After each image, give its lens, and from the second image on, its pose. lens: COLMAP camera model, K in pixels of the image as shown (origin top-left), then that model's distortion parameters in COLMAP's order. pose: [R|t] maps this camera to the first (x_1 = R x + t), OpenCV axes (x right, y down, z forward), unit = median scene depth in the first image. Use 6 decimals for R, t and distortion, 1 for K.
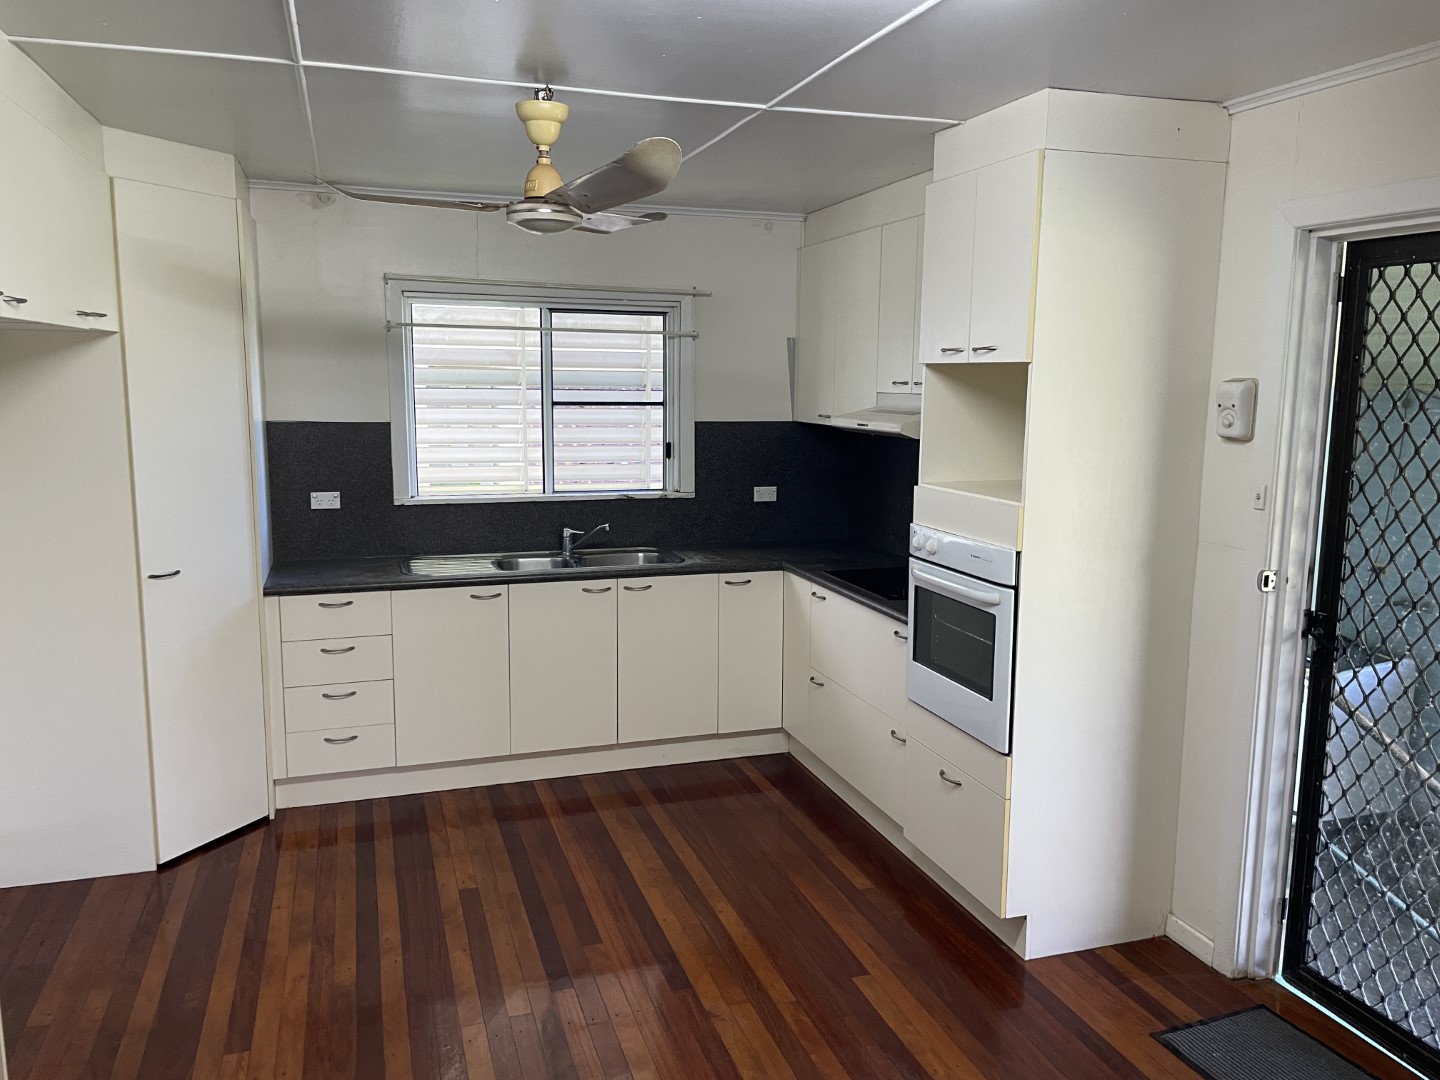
lens RADIAL K [[1127.7, 0, 722.1], [0, 1127.7, 547.5], [0, 0, 1]] dist [0.087452, -0.117150]
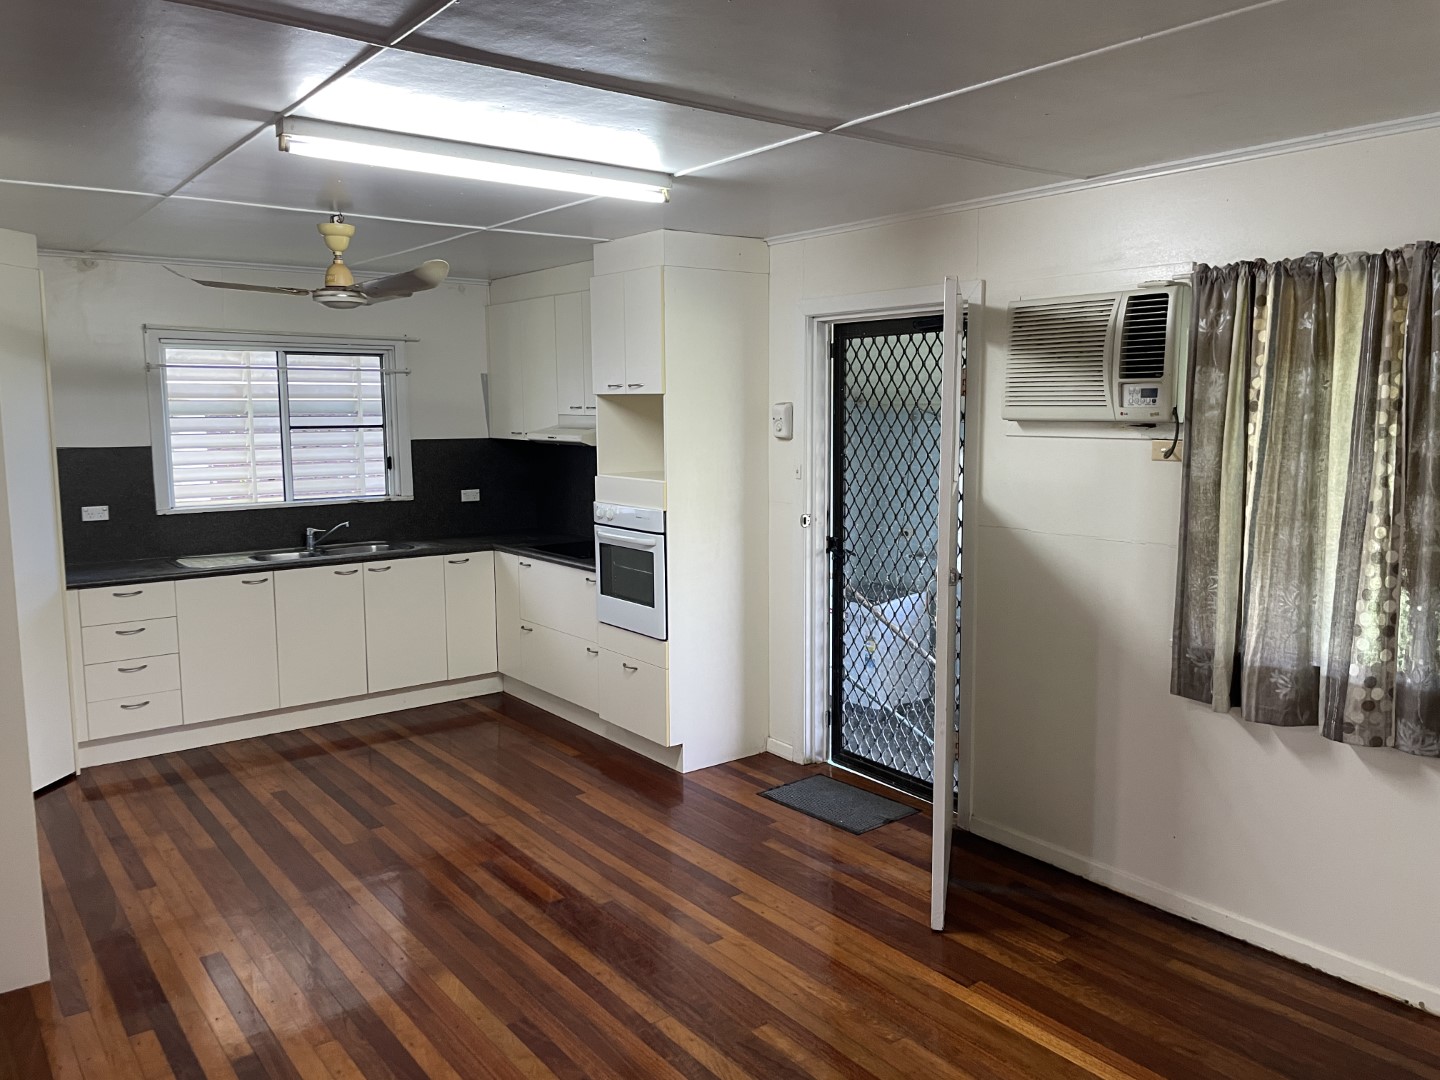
lens RADIAL K [[1127.7, 0, 724.5], [0, 1127.7, 542.3], [0, 0, 1]] dist [0.087452, -0.117150]
pose [[0.950506, -0.053667, 0.306035, -0.122608], [0.061701, 0.997956, -0.016632, 0.065092], [-0.304517, 0.034692, 0.951875, -0.446990]]
